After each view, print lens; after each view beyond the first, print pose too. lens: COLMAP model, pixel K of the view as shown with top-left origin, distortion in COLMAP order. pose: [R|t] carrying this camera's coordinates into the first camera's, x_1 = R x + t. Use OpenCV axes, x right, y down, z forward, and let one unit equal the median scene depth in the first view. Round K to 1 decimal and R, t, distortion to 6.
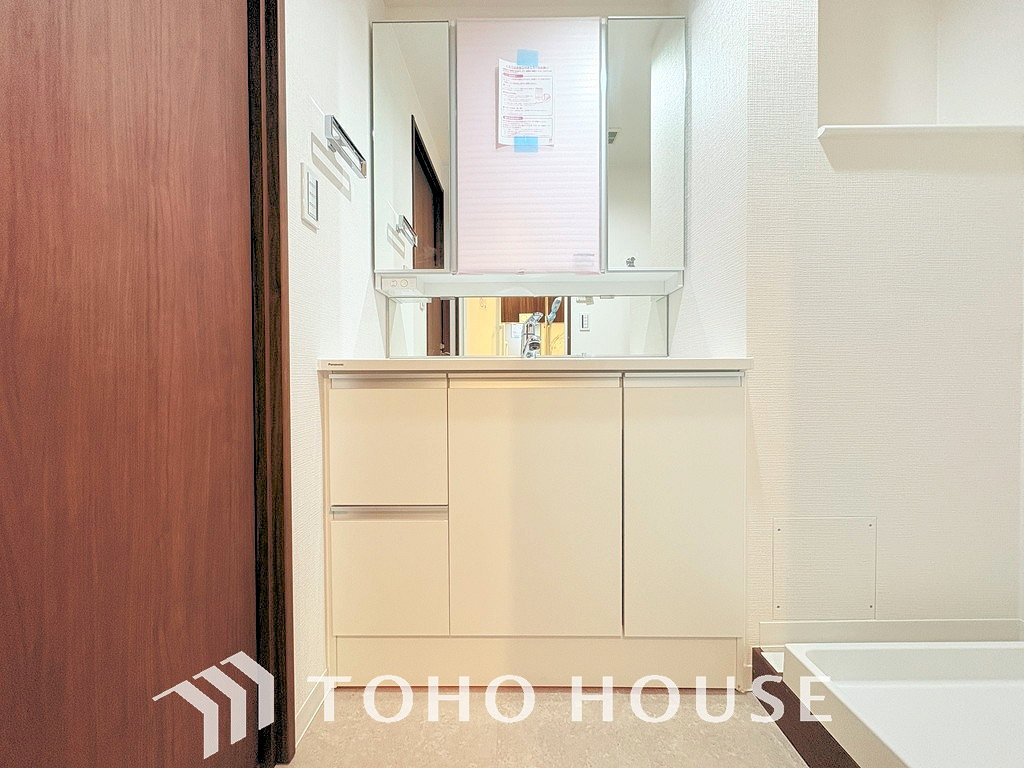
lens RADIAL K [[406.3, 0, 514.4], [0, 406.3, 383.9], [0, 0, 1]] dist [-0.000525, 0.000928]
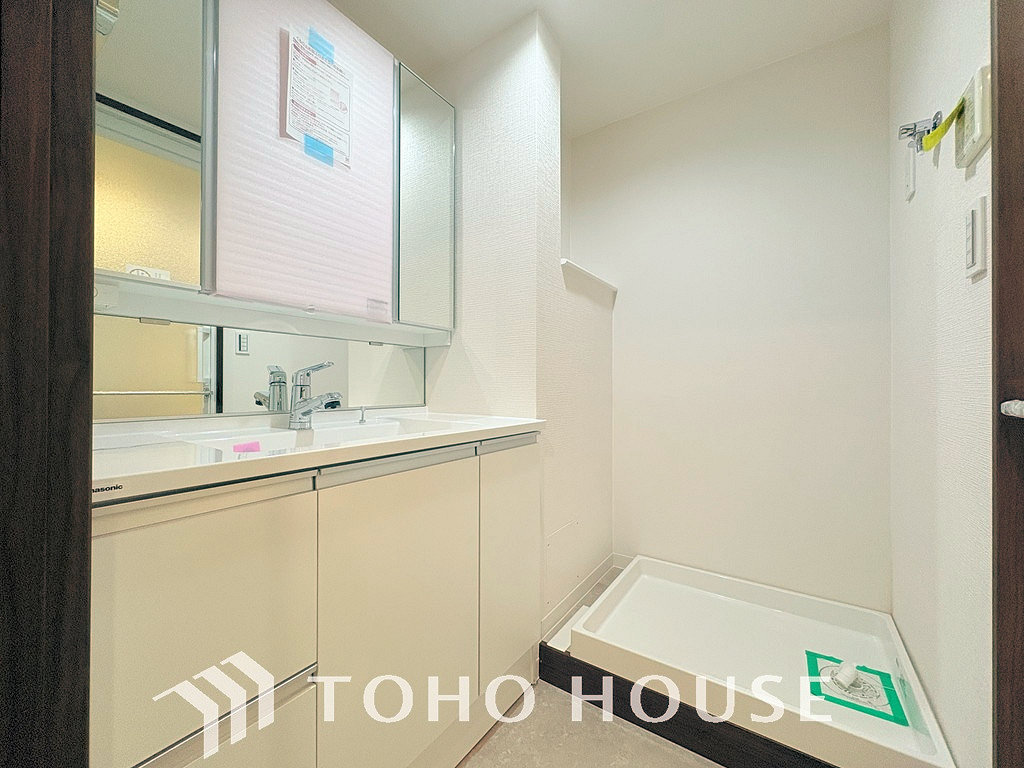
lens RADIAL K [[406.3, 0, 518.7], [0, 406.3, 383.8], [0, 0, 1]] dist [-0.000525, 0.000928]
pose [[0.556467, 0.010636, 0.830801, -0.408512], [0.010881, 0.999739, -0.020086, -0.114063], [-0.830798, 0.020218, 0.556206, 0.243892]]
